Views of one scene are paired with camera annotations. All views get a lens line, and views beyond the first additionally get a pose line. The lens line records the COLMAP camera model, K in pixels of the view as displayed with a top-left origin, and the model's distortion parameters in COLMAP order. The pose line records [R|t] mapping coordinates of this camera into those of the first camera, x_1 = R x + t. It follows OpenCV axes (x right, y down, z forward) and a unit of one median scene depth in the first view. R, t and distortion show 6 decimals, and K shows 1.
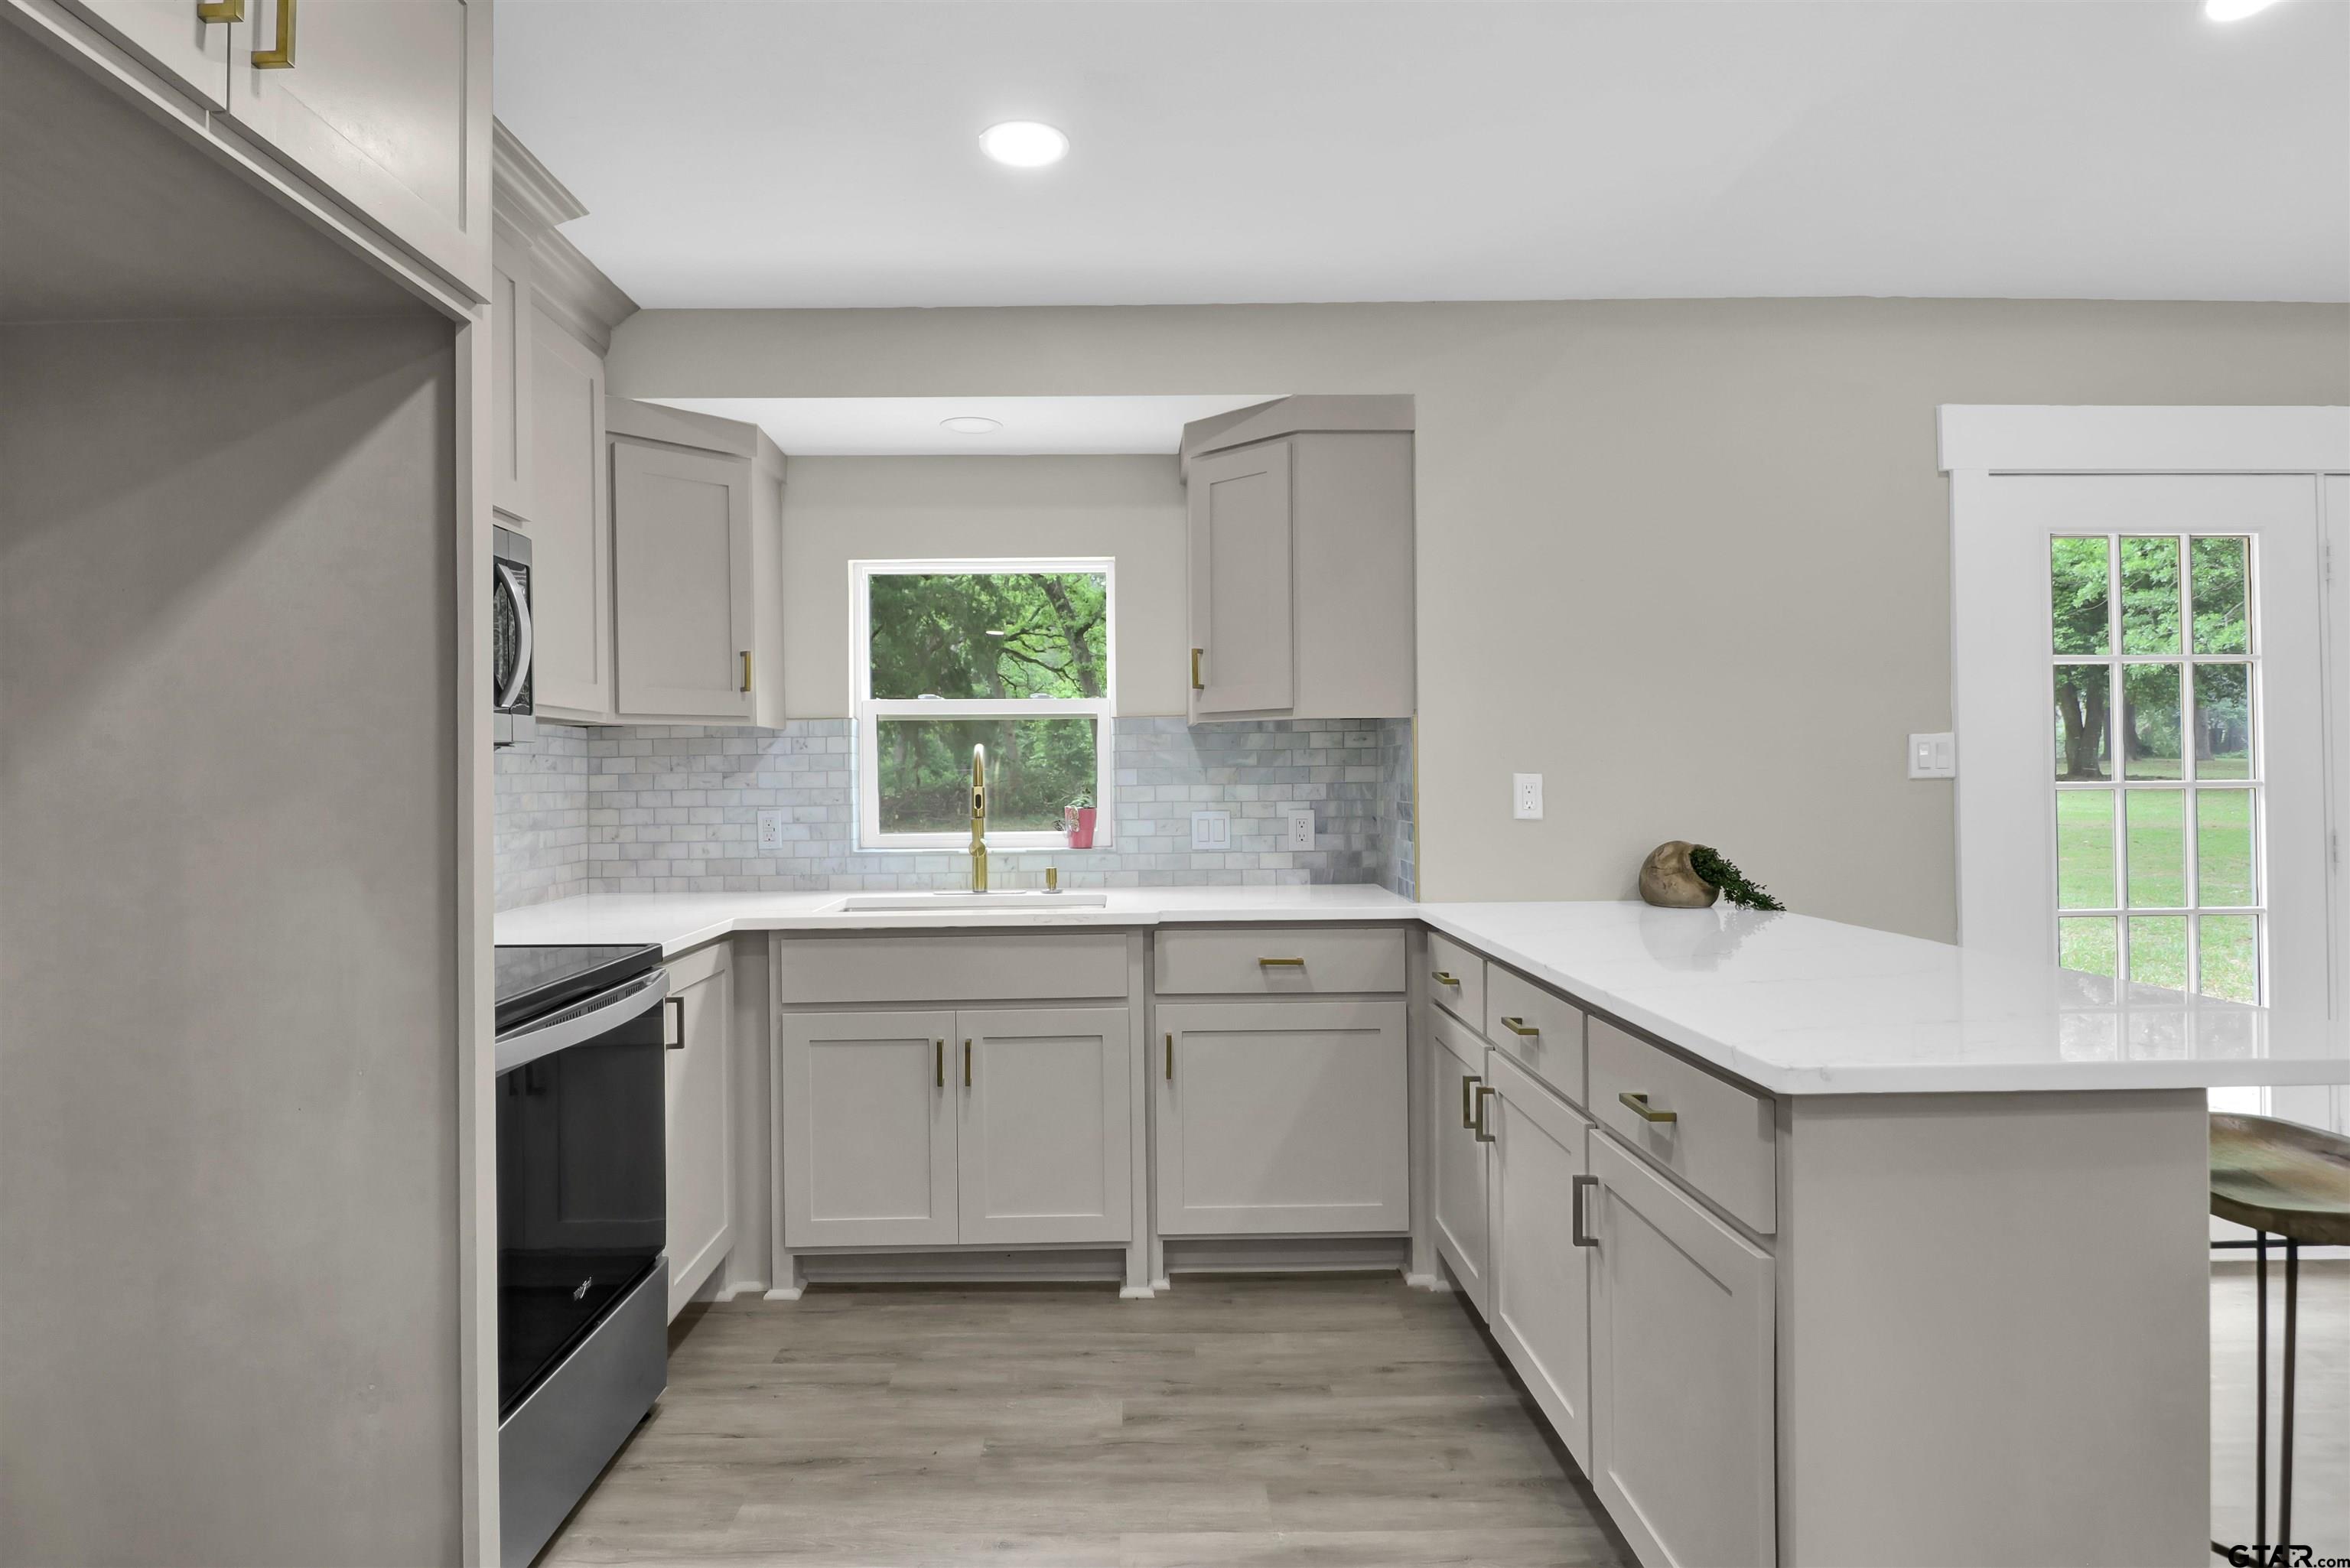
lens RADIAL K [[1263.5, 0, 1138.7], [0, 1263.5, 789.1], [0, 0, 1]] dist [0.007262, -0.010945]
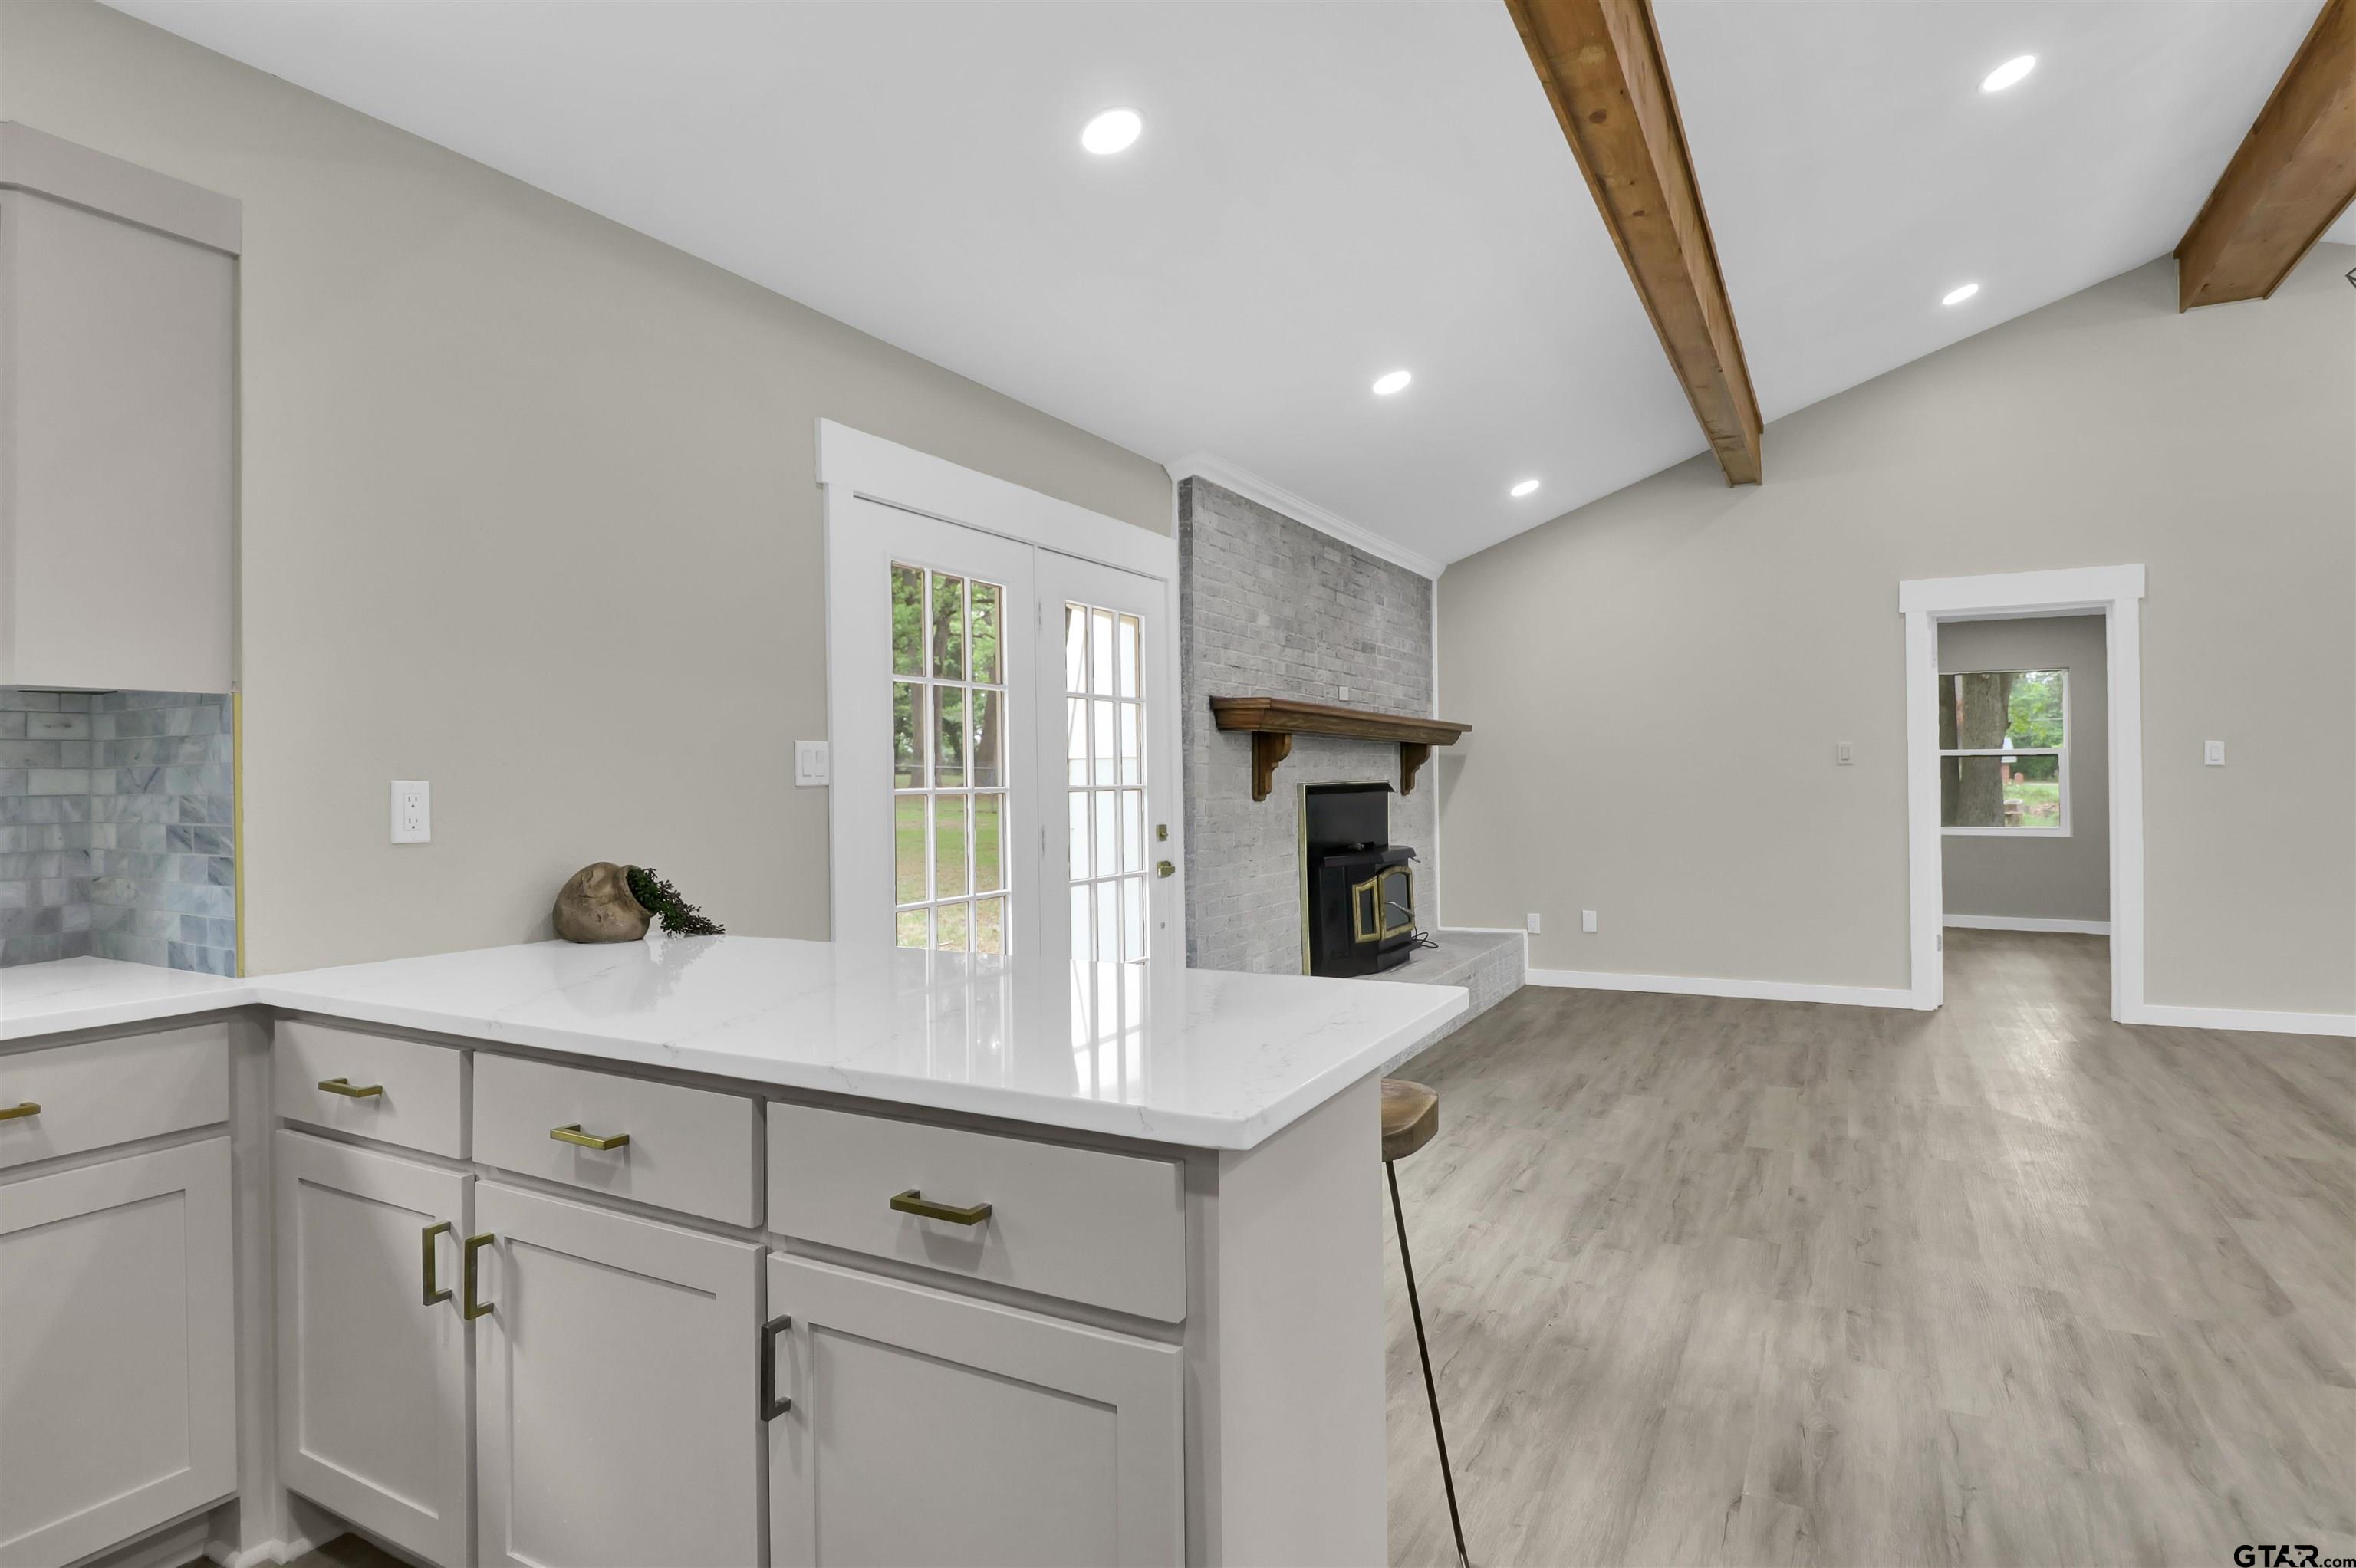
lens RADIAL K [[1266.7, 0, 1162.0], [0, 1266.7, 774.1], [0, 0, 1]] dist [0.007262, -0.010945]
pose [[0.499735, 0.006072, 0.866157, -0.106881], [0.011729, 0.999836, -0.013776, -0.000948], [-0.866099, 0.017044, 0.499582, 0.256490]]
